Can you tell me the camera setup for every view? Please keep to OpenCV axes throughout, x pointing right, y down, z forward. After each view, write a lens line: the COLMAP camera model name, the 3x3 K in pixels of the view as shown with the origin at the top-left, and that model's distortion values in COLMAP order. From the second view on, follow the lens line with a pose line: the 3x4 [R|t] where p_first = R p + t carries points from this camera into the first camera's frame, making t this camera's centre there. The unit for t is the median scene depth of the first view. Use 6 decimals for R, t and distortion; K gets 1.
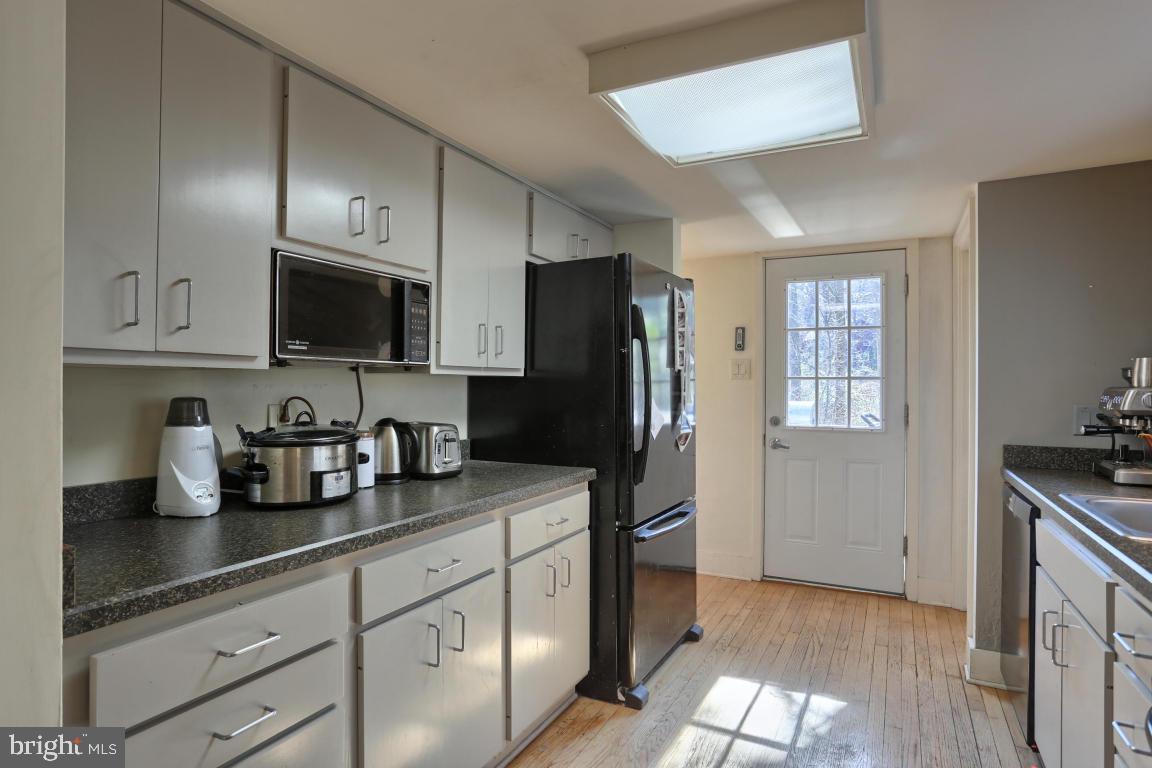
lens RADIAL K [[632.9, 0, 576.6], [0, 632.9, 380.0], [0, 0, 1]] dist [-0.028978, 0.005296]
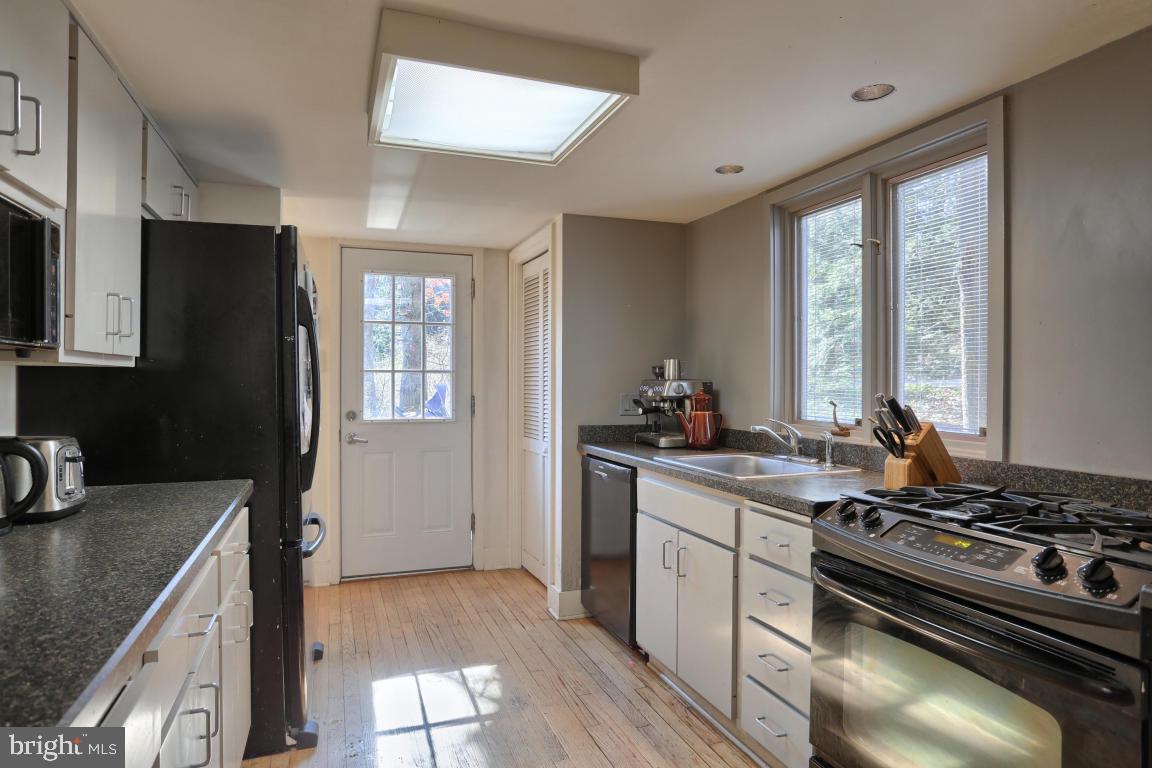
lens RADIAL K [[659.7, 0, 573.6], [0, 659.7, 382.6], [0, 0, 1]] dist [-0.007154, 0.006597]
pose [[0.681785, -0.005680, 0.731530, -0.275957], [-0.005672, 0.999899, 0.013050, -0.000518], [-0.731530, -0.013047, 0.681684, 0.091566]]
